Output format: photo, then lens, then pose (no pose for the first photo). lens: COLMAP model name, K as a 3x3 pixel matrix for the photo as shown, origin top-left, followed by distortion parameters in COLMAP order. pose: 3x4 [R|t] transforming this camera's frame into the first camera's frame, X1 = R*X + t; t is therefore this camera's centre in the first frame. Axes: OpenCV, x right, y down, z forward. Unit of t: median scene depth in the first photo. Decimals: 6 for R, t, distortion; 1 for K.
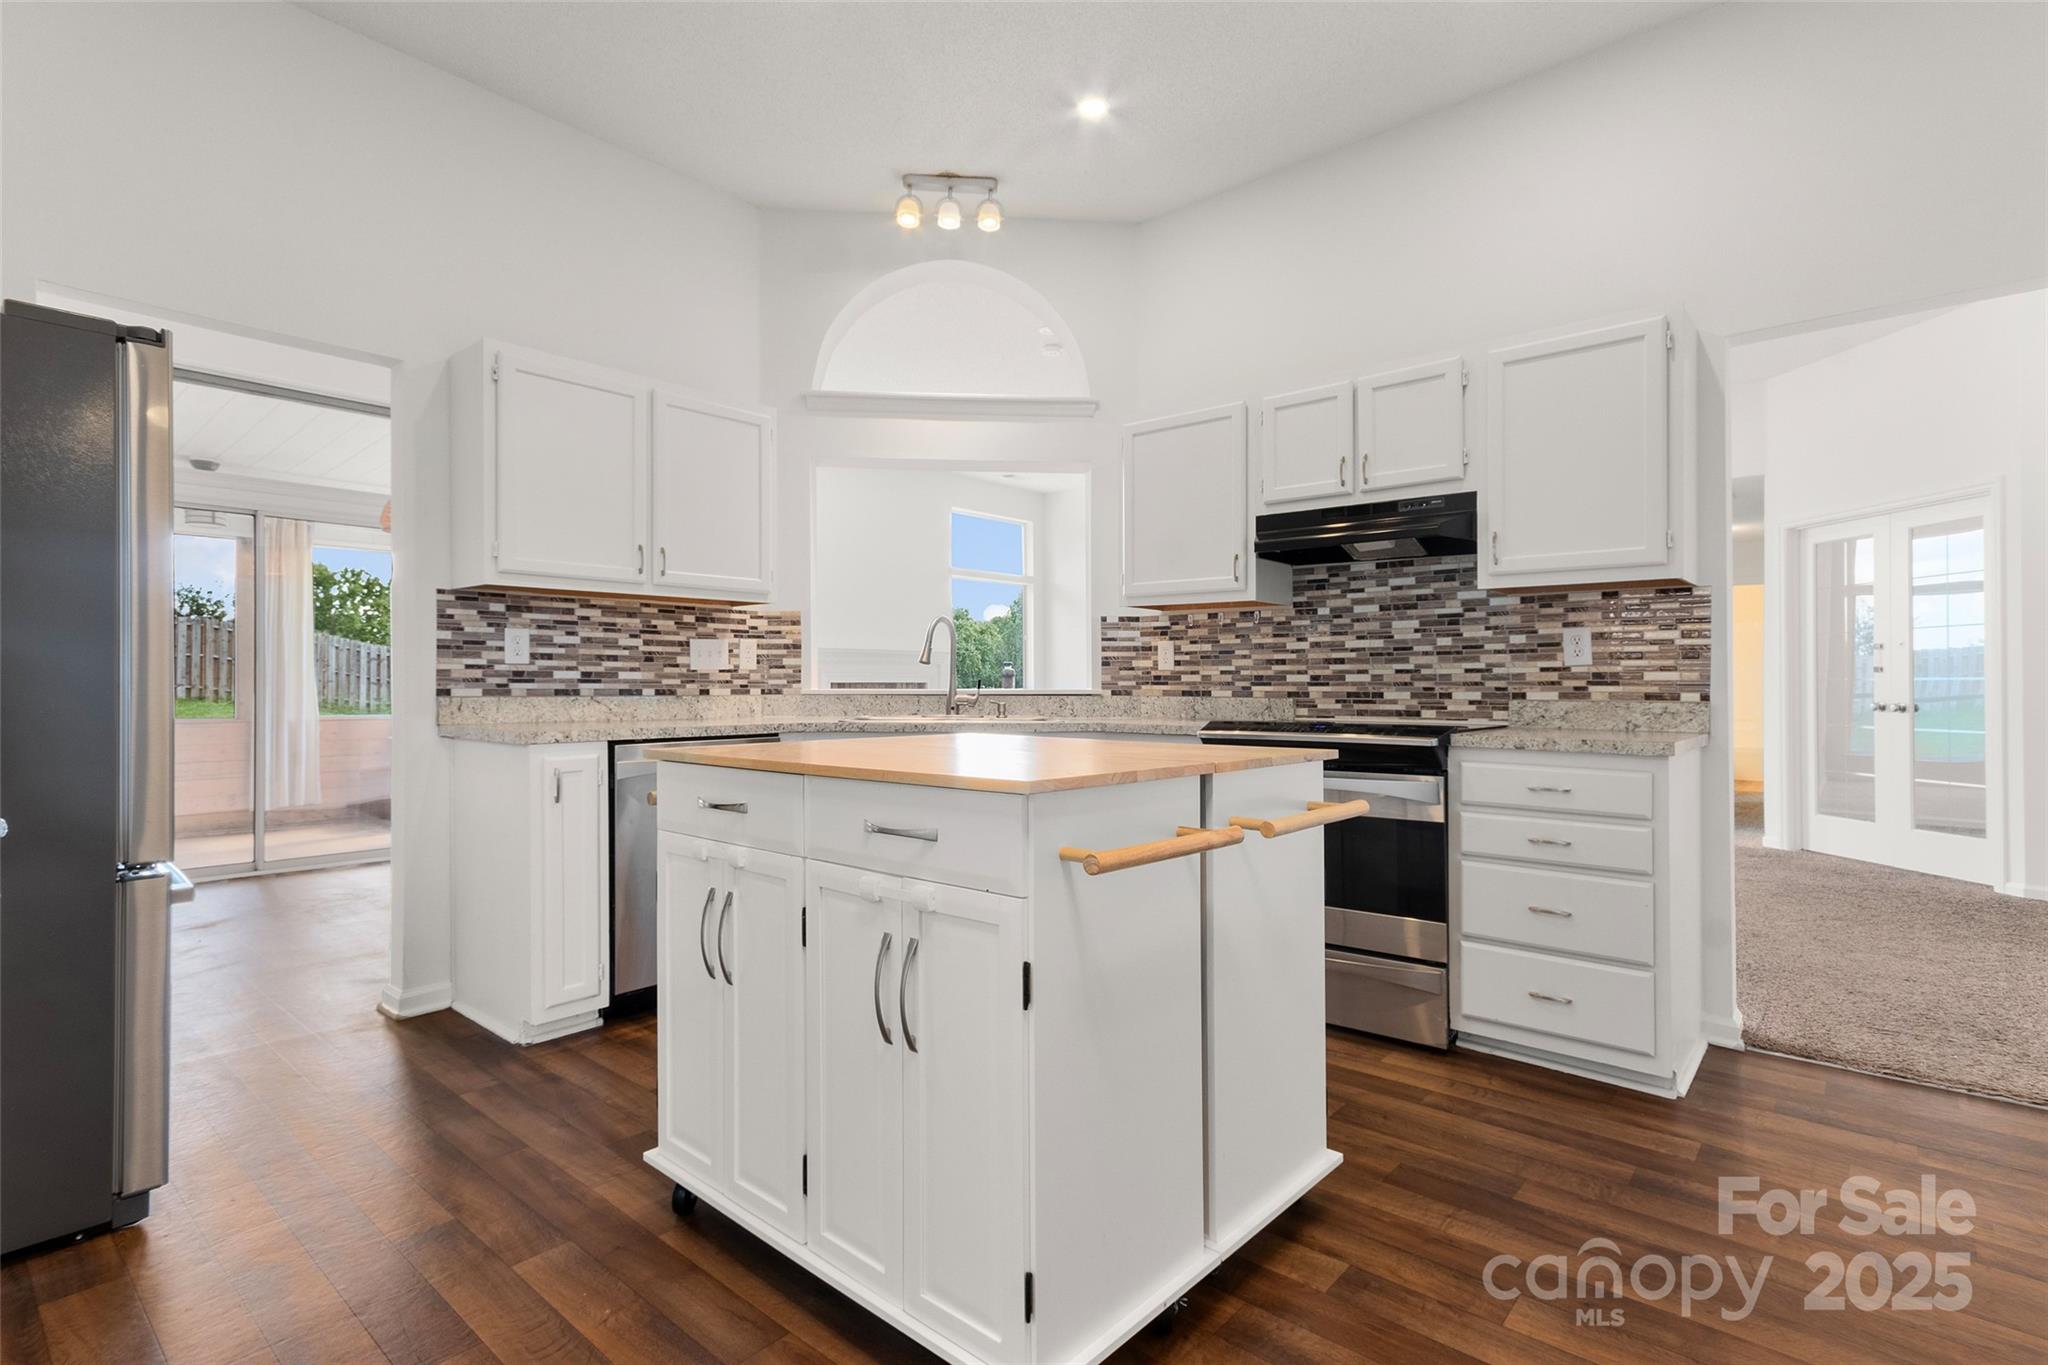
lens RADIAL K [[928.4, 0, 1041.8], [0, 928.4, 684.5], [0, 0, 1]] dist [-0.008407, 0.002359]
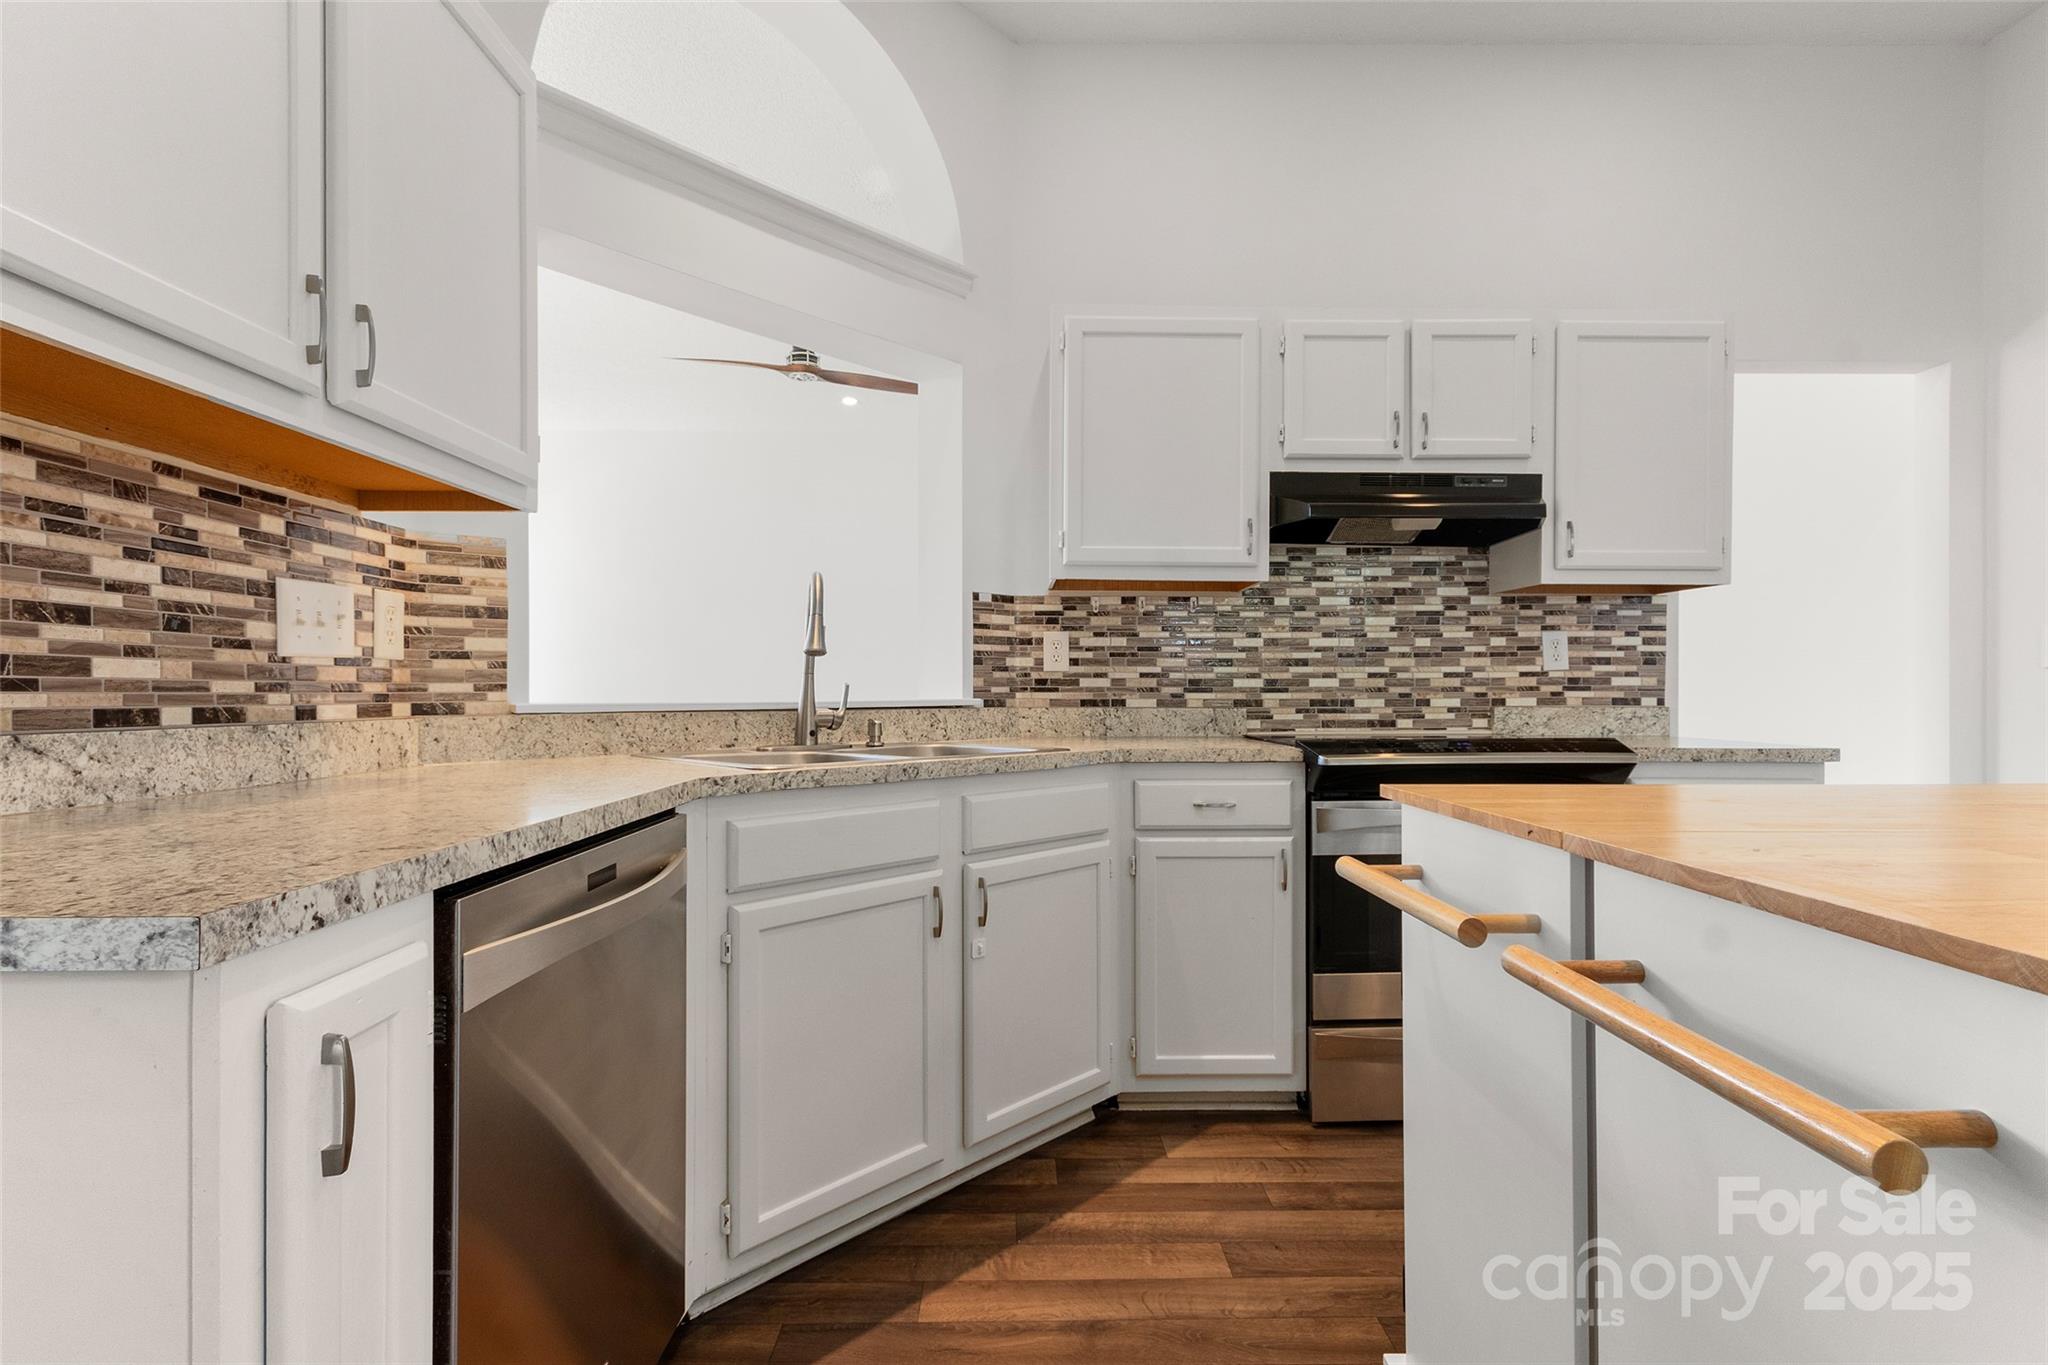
lens RADIAL K [[928.4, 0, 1017.8], [0, 928.4, 694.1], [0, 0, 1]] dist [-0.008407, 0.002359]
pose [[0.766857, -0.004621, 0.641801, -0.410950], [0.003066, 0.999989, 0.003537, -0.000569], [-0.641810, -0.000744, 0.766863, 0.529605]]
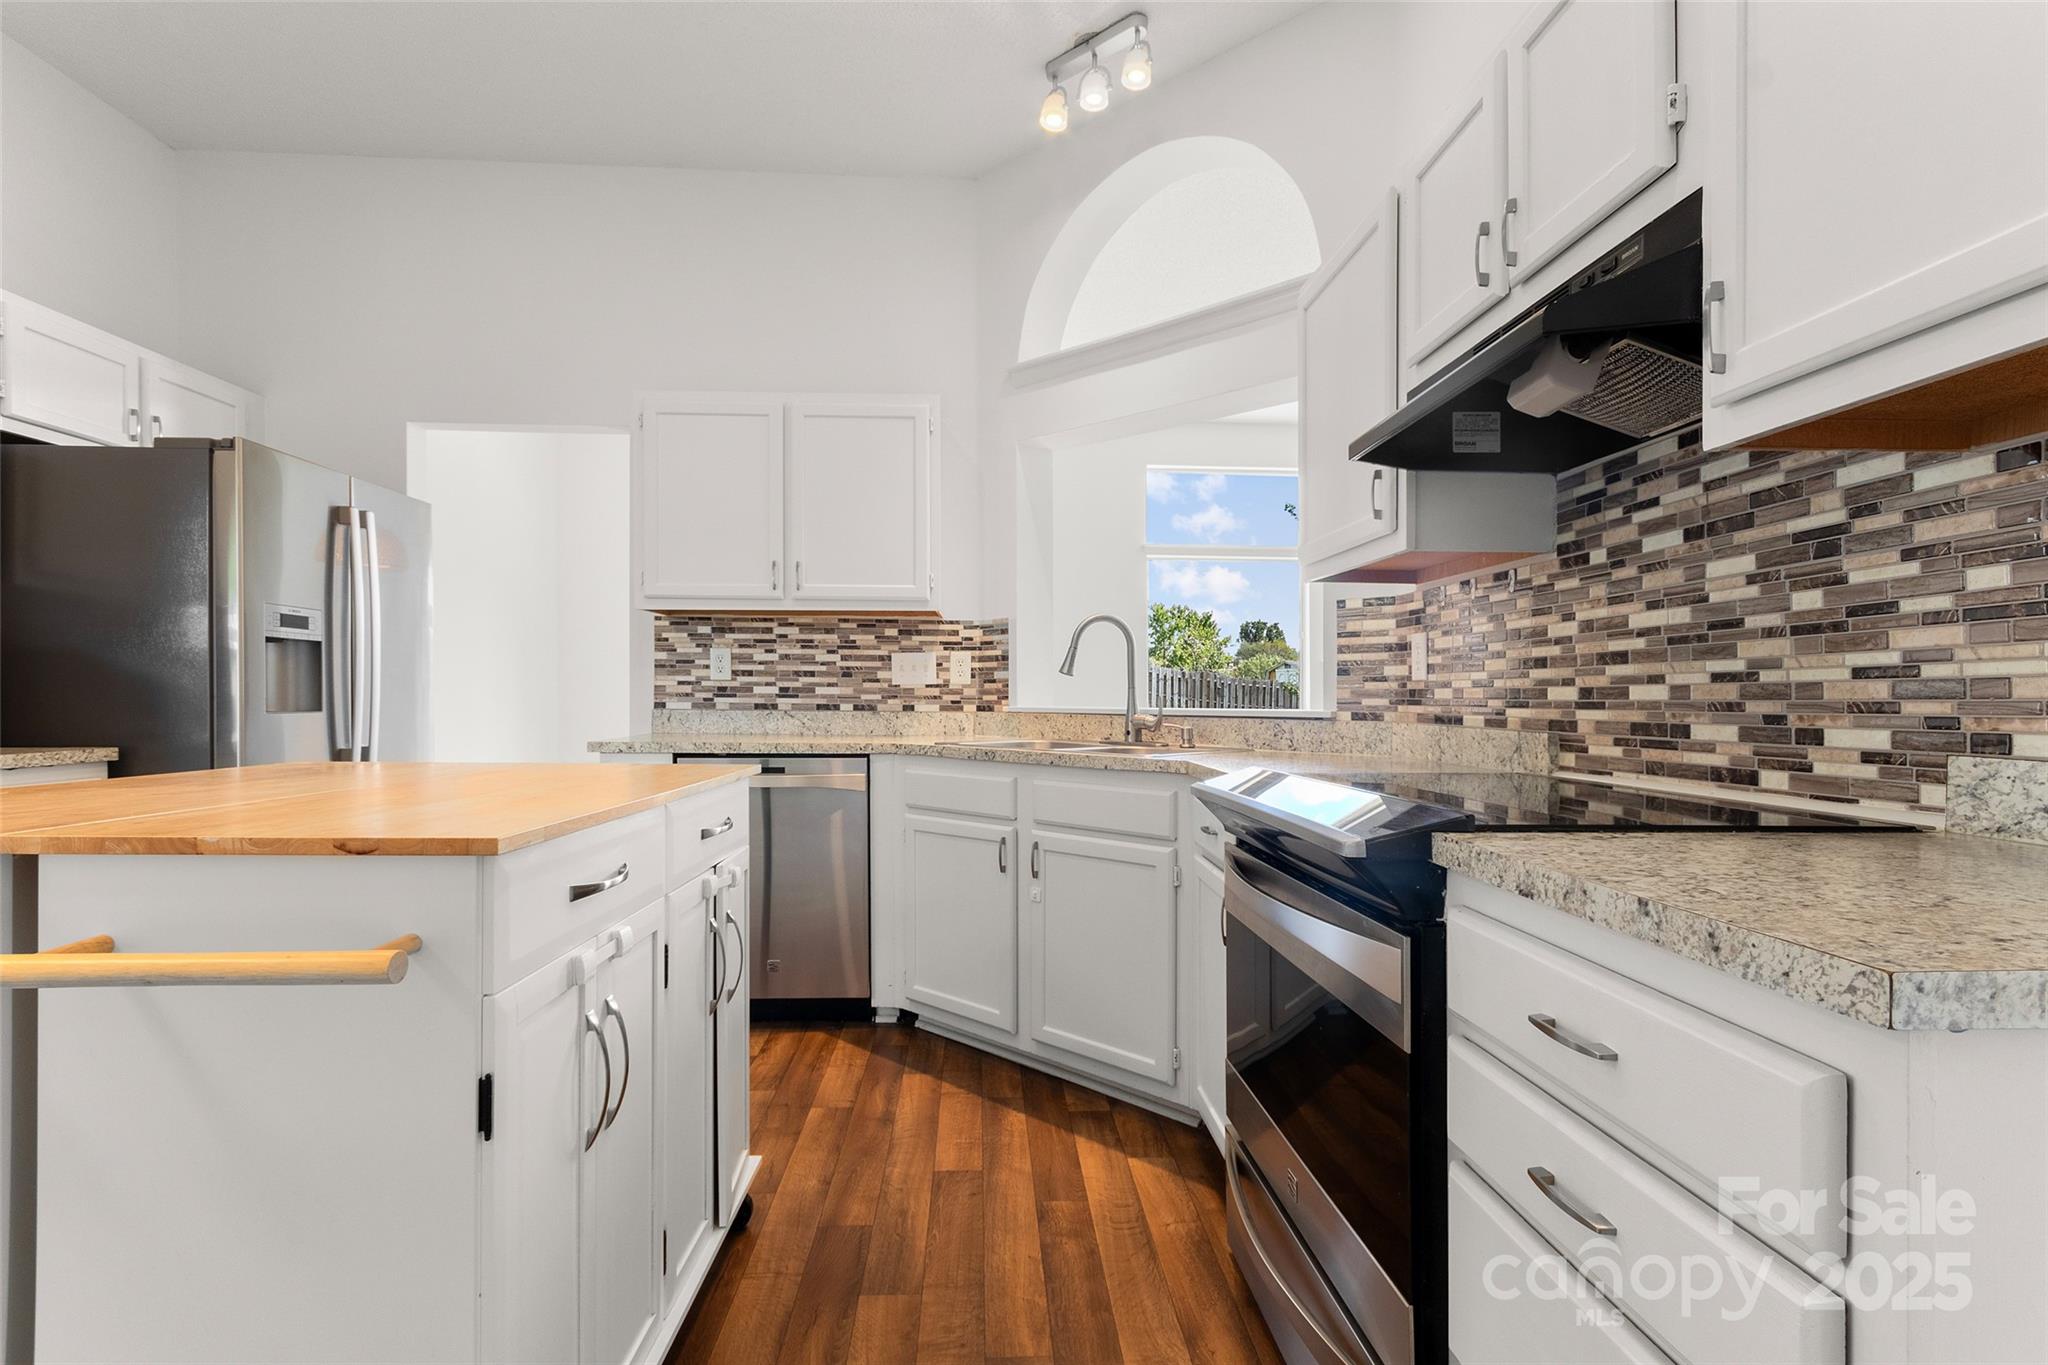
lens RADIAL K [[928.4, 0, 1059.3], [0, 928.4, 714.1], [0, 0, 1]] dist [-0.008407, 0.002359]
pose [[0.704420, 0.015810, -0.709608, 0.459270], [-0.006916, 0.999857, 0.015411, -0.001446], [0.709750, -0.005948, 0.704429, 0.462888]]
